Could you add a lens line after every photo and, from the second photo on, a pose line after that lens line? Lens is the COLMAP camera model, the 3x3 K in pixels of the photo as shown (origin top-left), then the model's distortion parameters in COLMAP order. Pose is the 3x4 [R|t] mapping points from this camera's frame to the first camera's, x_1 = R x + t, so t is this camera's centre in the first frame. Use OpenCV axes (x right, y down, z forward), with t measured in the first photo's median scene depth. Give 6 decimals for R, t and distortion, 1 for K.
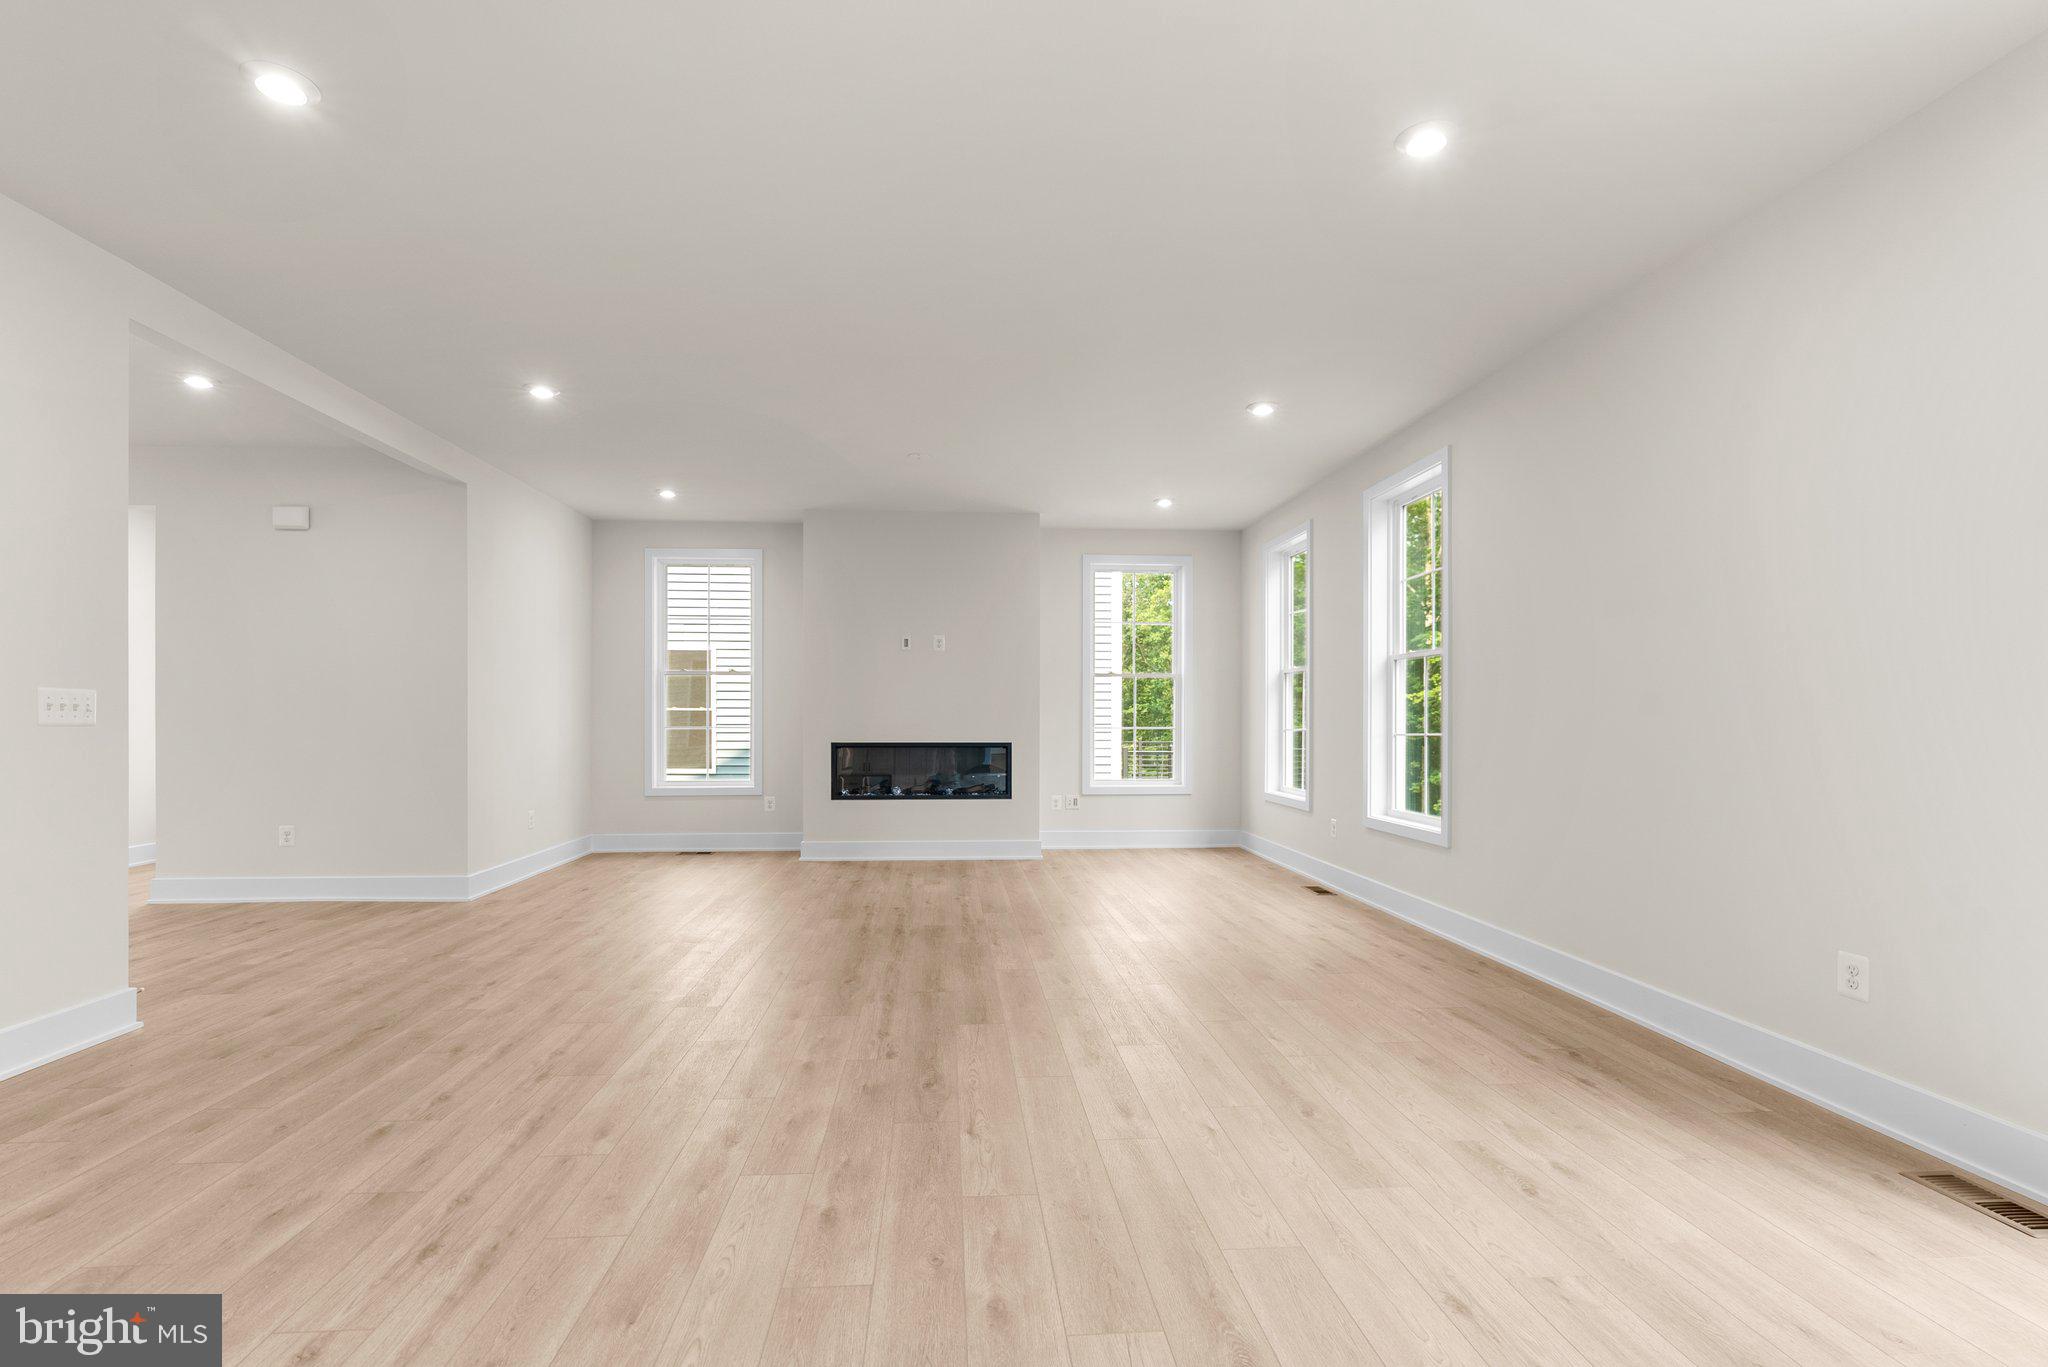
lens RADIAL K [[928.5, 0, 1019.8], [0, 928.5, 712.3], [0, 0, 1]] dist [-0.010866, 0.002131]
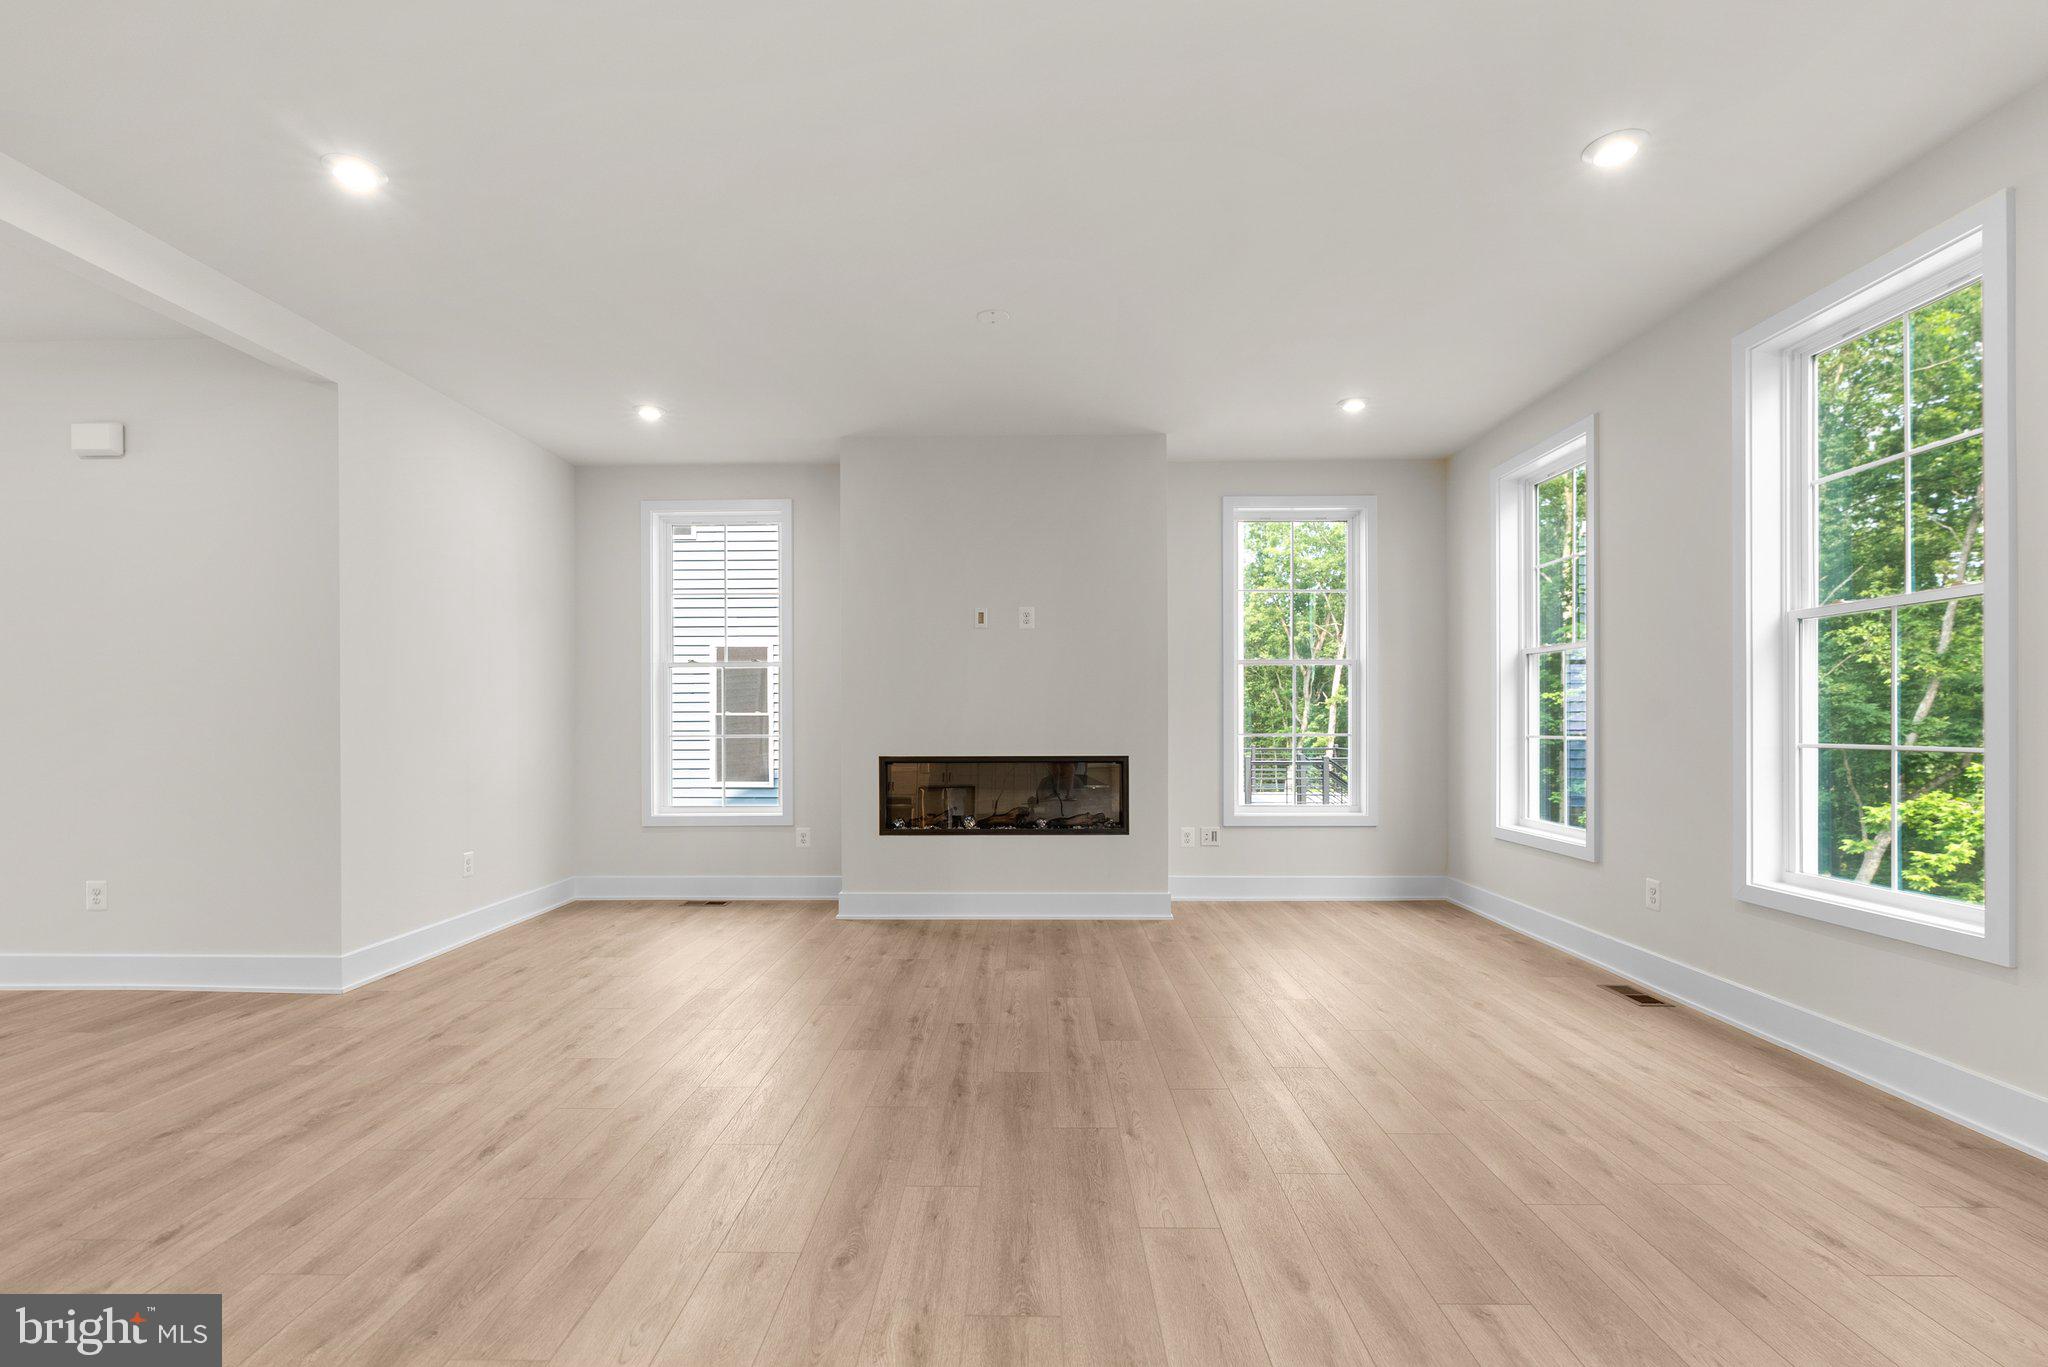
lens RADIAL K [[928.5, 0, 1022.0], [0, 928.5, 715.8], [0, 0, 1]] dist [-0.010866, 0.002131]
pose [[0.995586, -0.006004, -0.093658, -0.026252], [0.005904, 0.999982, -0.001336, 0.002673], [0.093665, 0.000777, 0.995604, 0.318962]]
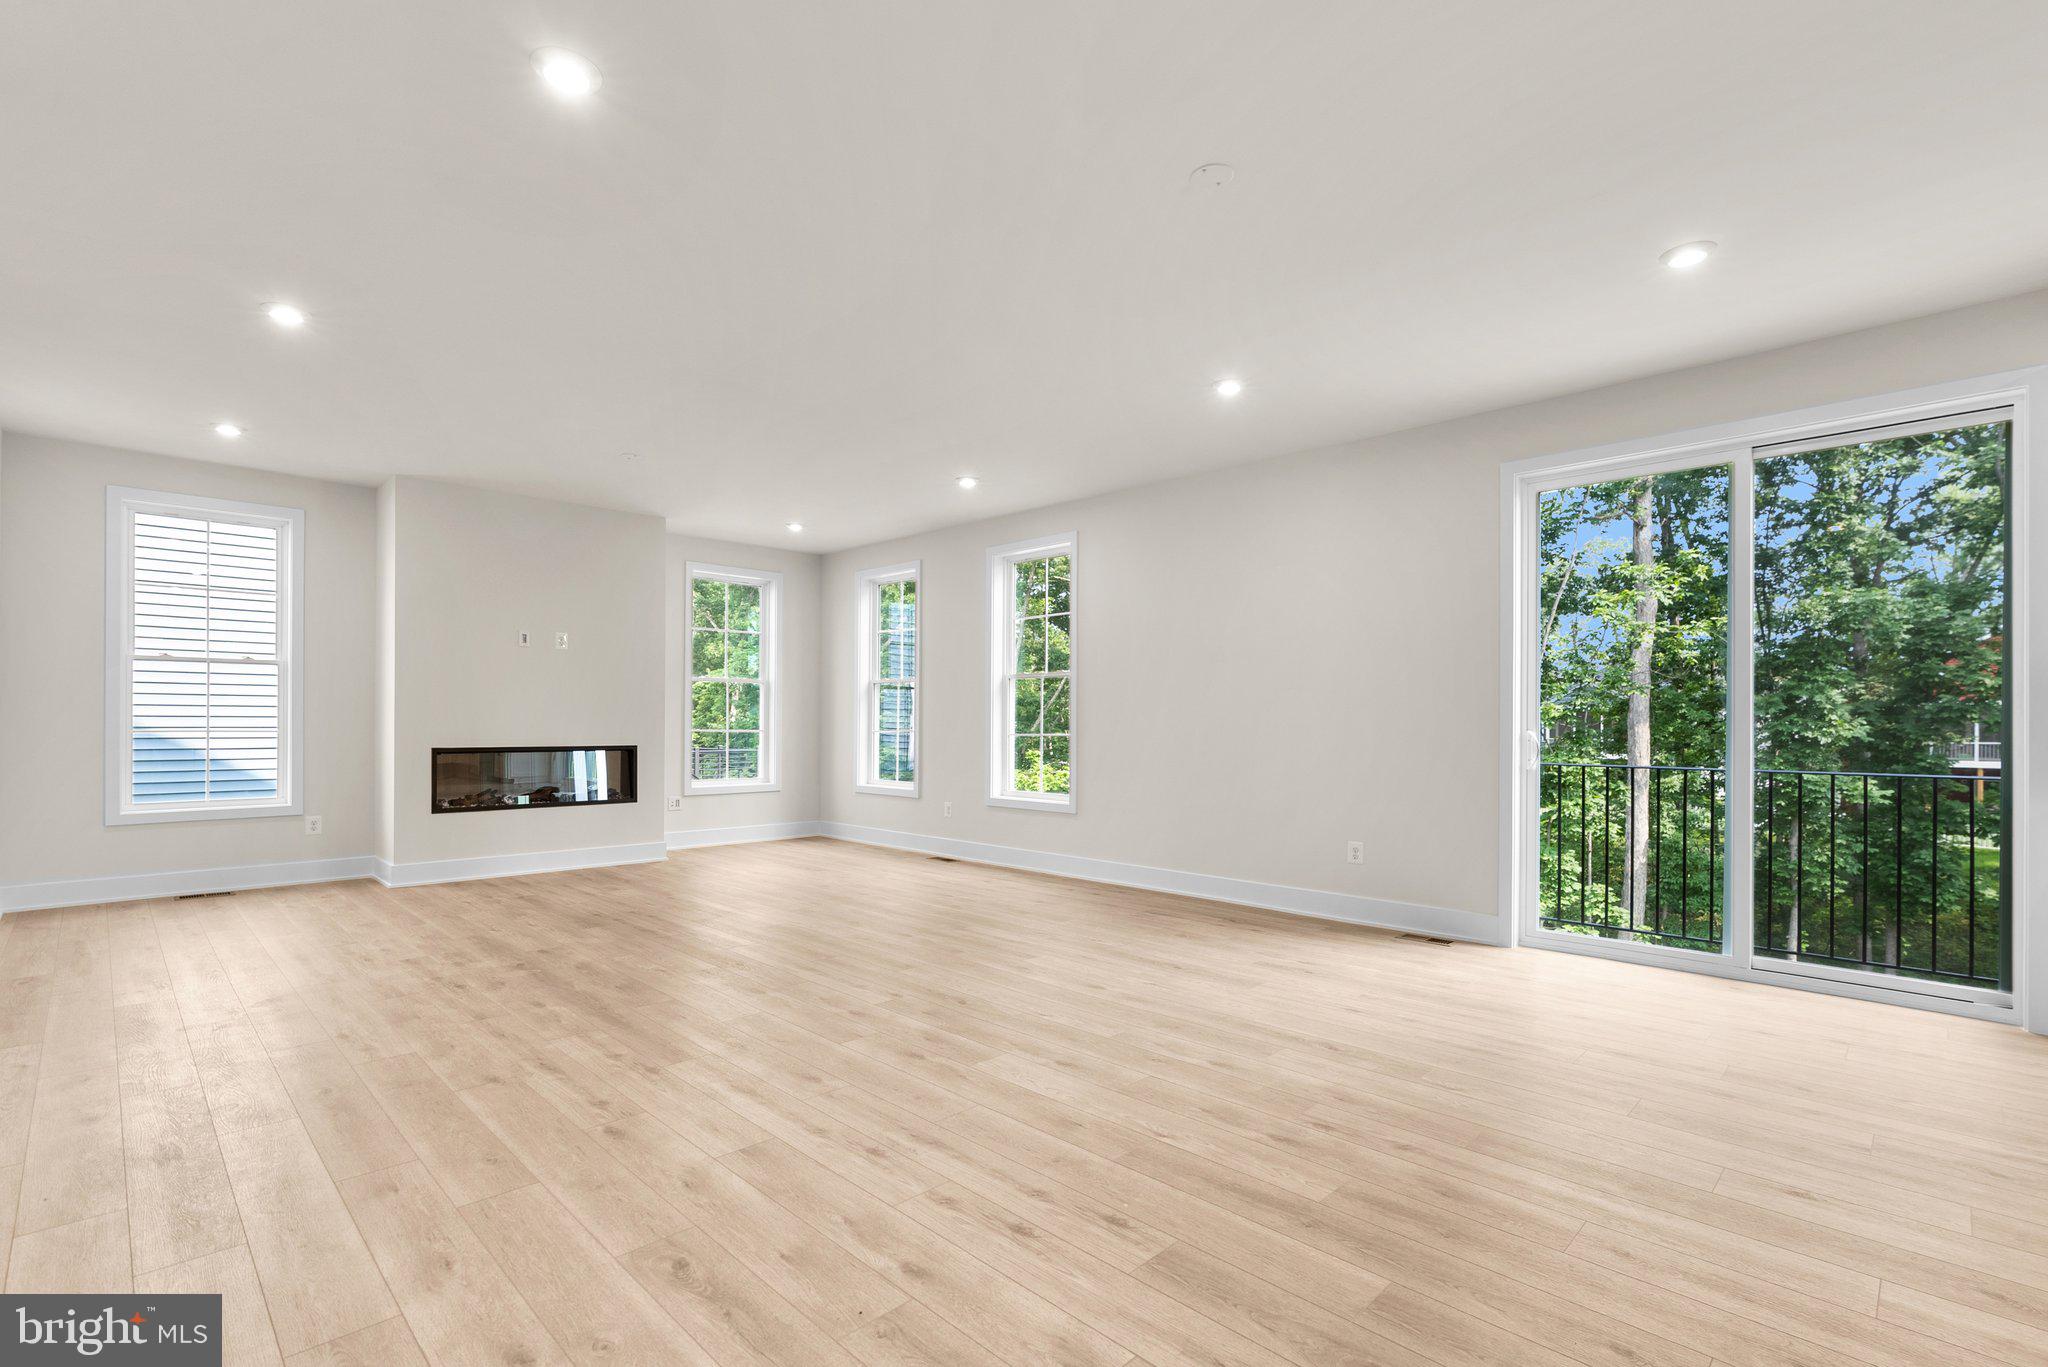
lens RADIAL K [[928.5, 0, 1013.7], [0, 928.5, 736.6], [0, 0, 1]] dist [-0.010866, 0.002131]
pose [[0.762002, -0.008048, 0.647525, -0.389968], [-0.007360, 0.999751, 0.021087, -0.000982], [-0.647533, -0.020834, 0.761753, -0.017893]]
